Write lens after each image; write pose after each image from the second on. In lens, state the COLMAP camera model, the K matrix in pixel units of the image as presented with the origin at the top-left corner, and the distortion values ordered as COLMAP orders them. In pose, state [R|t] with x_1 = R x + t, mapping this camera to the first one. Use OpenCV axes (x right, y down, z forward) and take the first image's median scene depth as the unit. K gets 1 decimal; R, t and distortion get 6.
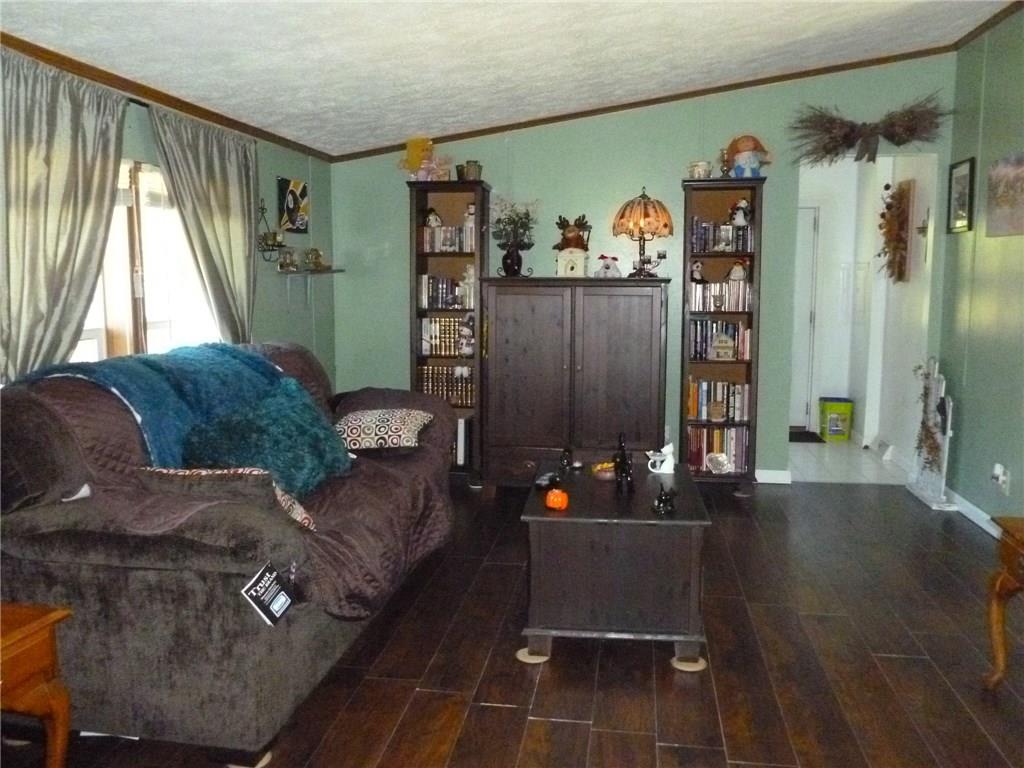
lens RADIAL K [[870.2, 0, 508.1], [0, 870.2, 390.0], [0, 0, 1]] dist [-0.039066, -0.005564]
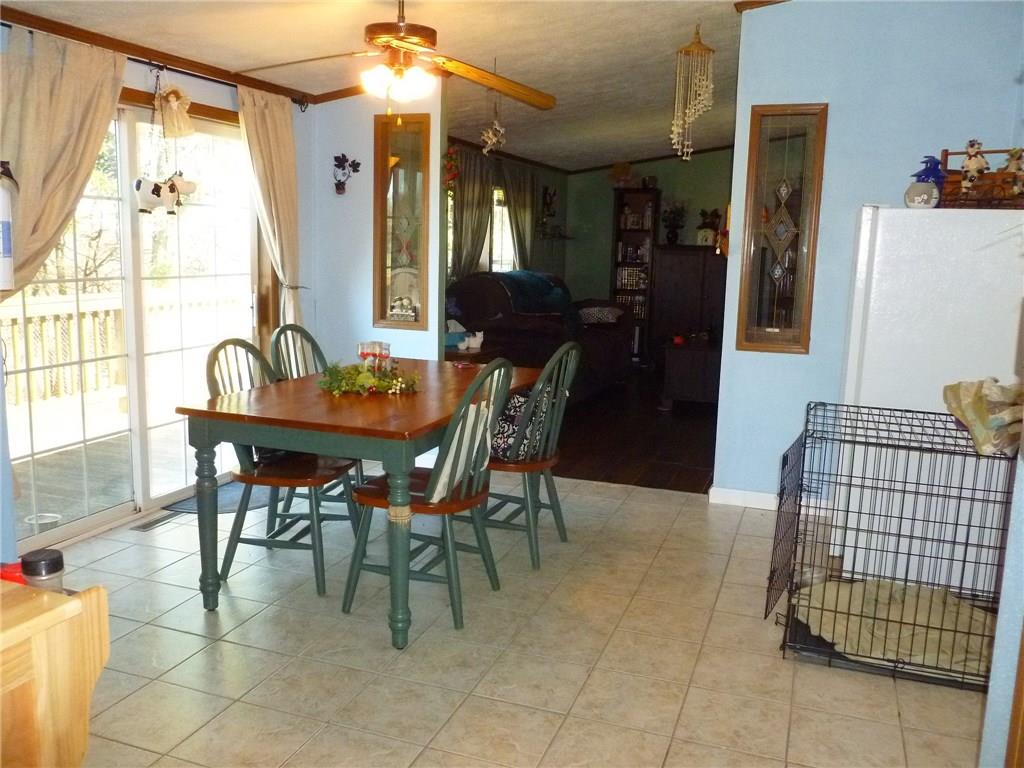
lens RADIAL K [[870.2, 0, 508.1], [0, 870.2, 390.0], [0, 0, 1]] dist [-0.039066, -0.005564]
pose [[0.978653, 0.056664, -0.197555, 0.043742], [-0.050045, 0.998011, 0.038342, 0.107608], [0.199335, -0.027637, 0.979542, -0.755584]]
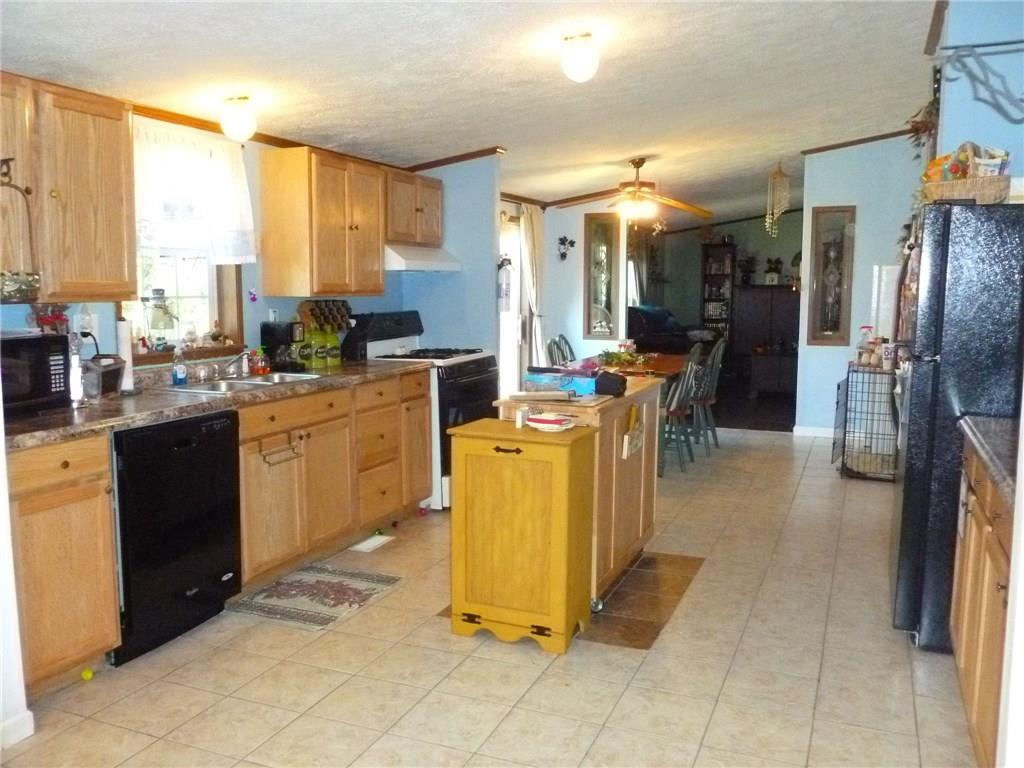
lens RADIAL K [[870.2, 0, 508.1], [0, 870.2, 390.0], [0, 0, 1]] dist [-0.039066, -0.005564]
pose [[0.968595, 0.029519, -0.246885, -0.030618], [-0.032341, 0.999450, -0.007384, 0.189047], [0.246532, 0.015136, 0.969017, -1.398597]]
